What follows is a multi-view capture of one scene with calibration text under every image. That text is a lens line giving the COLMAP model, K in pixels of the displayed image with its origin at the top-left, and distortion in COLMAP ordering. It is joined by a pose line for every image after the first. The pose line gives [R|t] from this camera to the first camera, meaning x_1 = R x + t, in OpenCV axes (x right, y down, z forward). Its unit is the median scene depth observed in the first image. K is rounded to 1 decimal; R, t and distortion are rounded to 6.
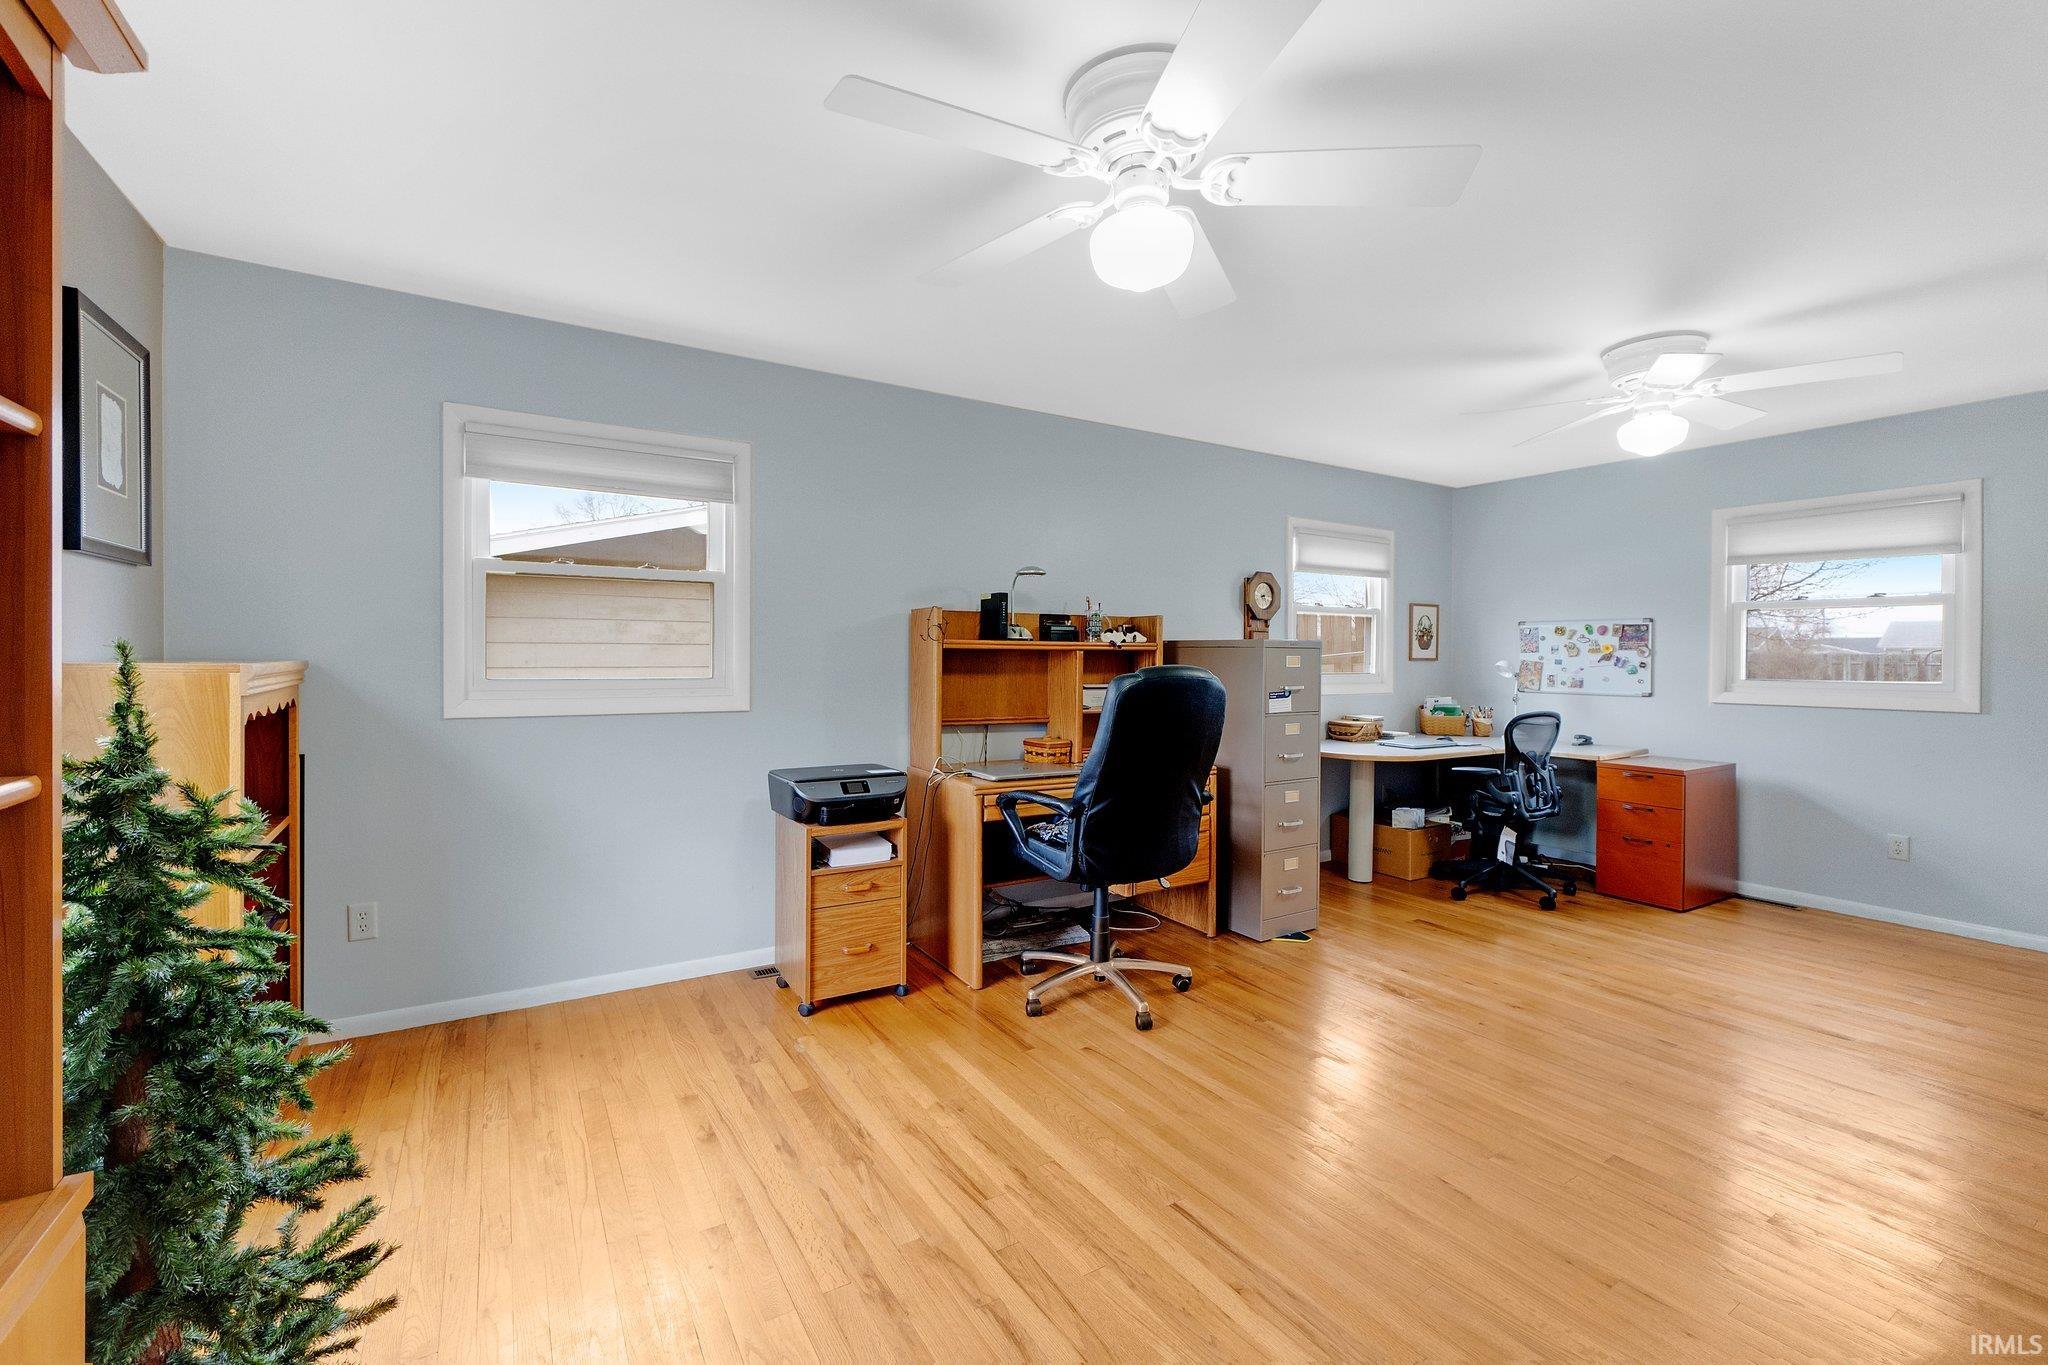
lens RADIAL K [[850.9, 0, 1019.6], [0, 850.9, 665.4], [0, 0, 1]] dist [-0.002048, -0.000200]
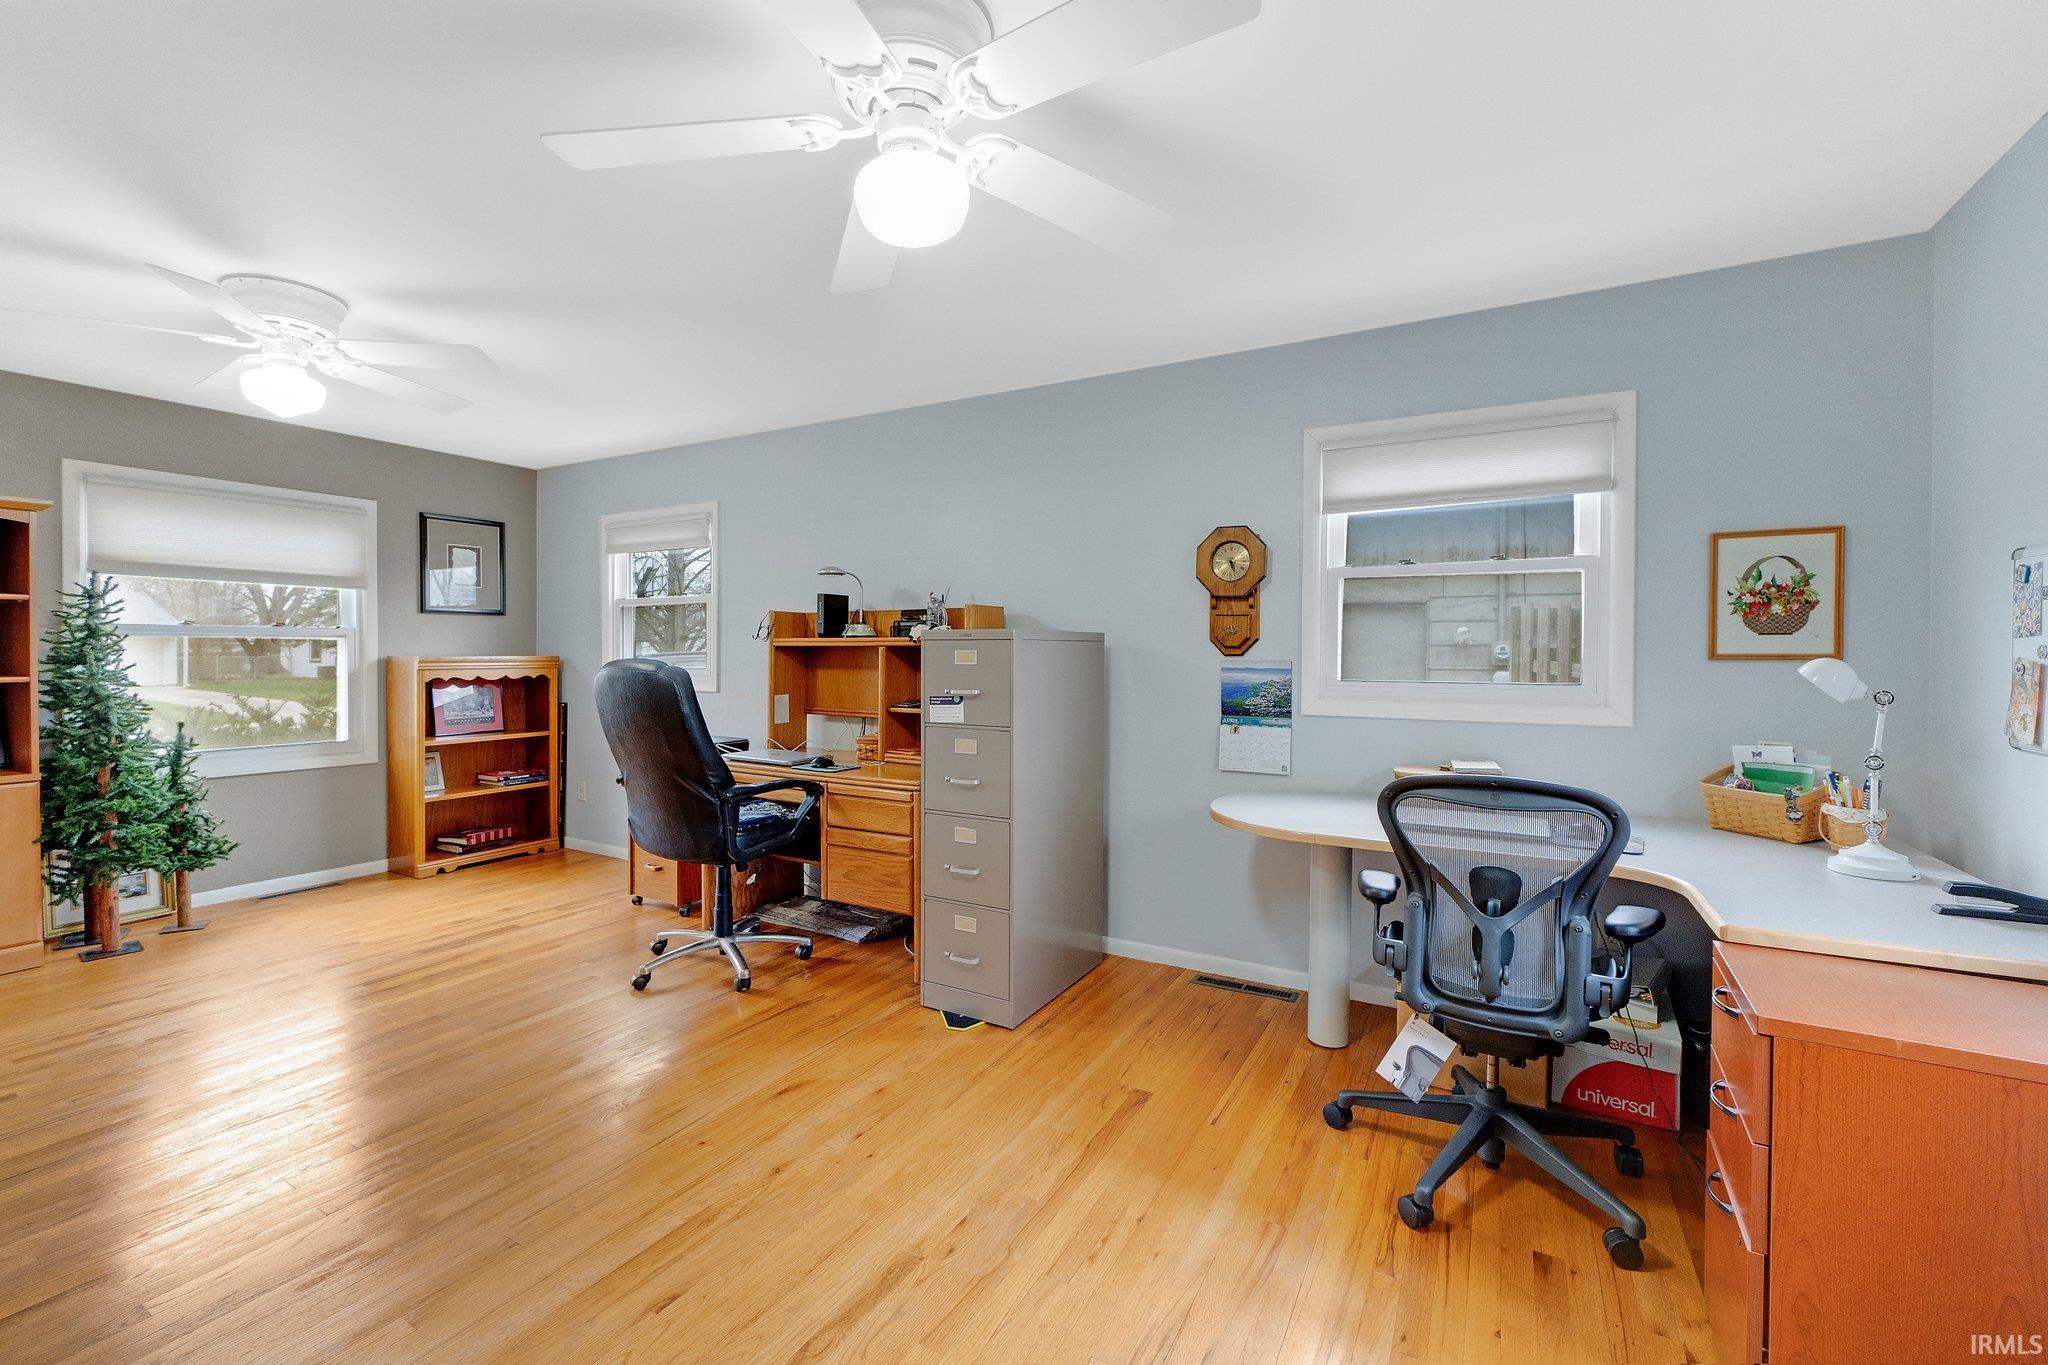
lens RADIAL K [[850.9, 0, 1019.6], [0, 850.9, 665.4], [0, 0, 1]] dist [-0.002048, -0.000200]
pose [[0.476693, 0.007731, -0.879036, 1.009476], [-0.009772, 0.999946, 0.003496, -0.000663], [0.879016, 0.006923, 0.476743, 0.679007]]
